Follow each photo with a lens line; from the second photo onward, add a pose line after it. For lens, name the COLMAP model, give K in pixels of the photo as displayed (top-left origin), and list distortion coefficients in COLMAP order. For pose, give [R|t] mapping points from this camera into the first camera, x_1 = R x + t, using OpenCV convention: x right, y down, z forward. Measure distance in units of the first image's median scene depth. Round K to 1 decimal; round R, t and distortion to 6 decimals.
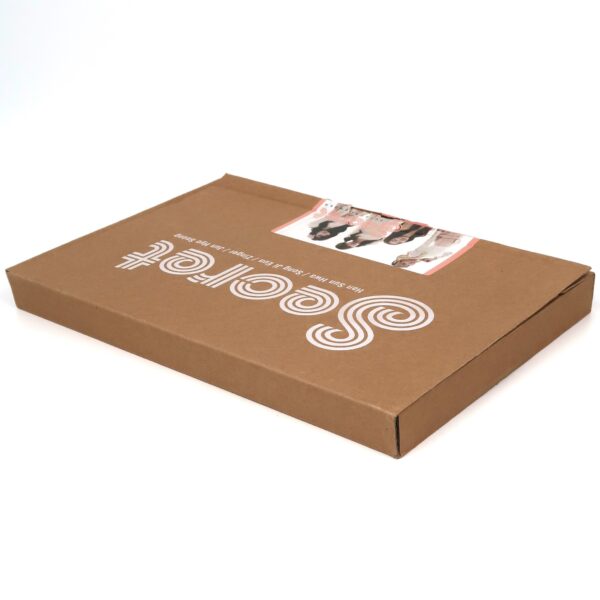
lens RADIAL K [[1154.0, 0, 301.3], [0, 1154.0, 299.9], [0, 0, 1]] dist [0.008850, 0.000000]
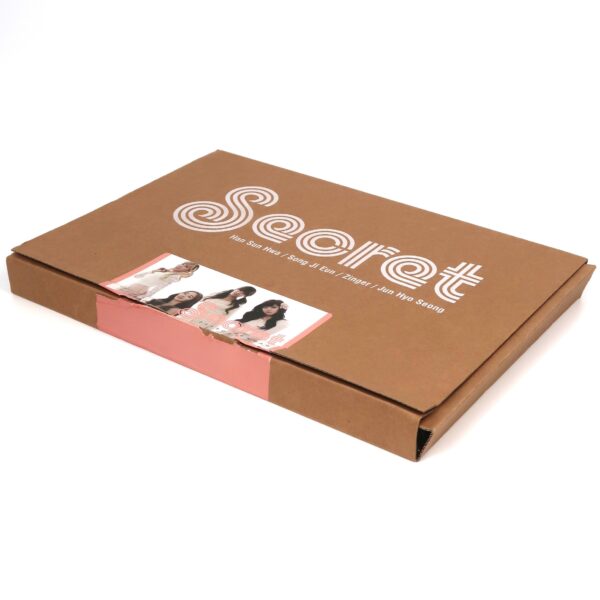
lens RADIAL K [[1060.9, 0, 301.2], [0, 1060.9, 300.2], [0, 0, 1]] dist [0.043186, 0.000000]
pose [[-0.996948, 0.068545, -0.037363, 0.026755], [0.006939, 0.554519, 0.832142, -0.770762], [0.077758, 0.829343, -0.553302, 1.528454]]
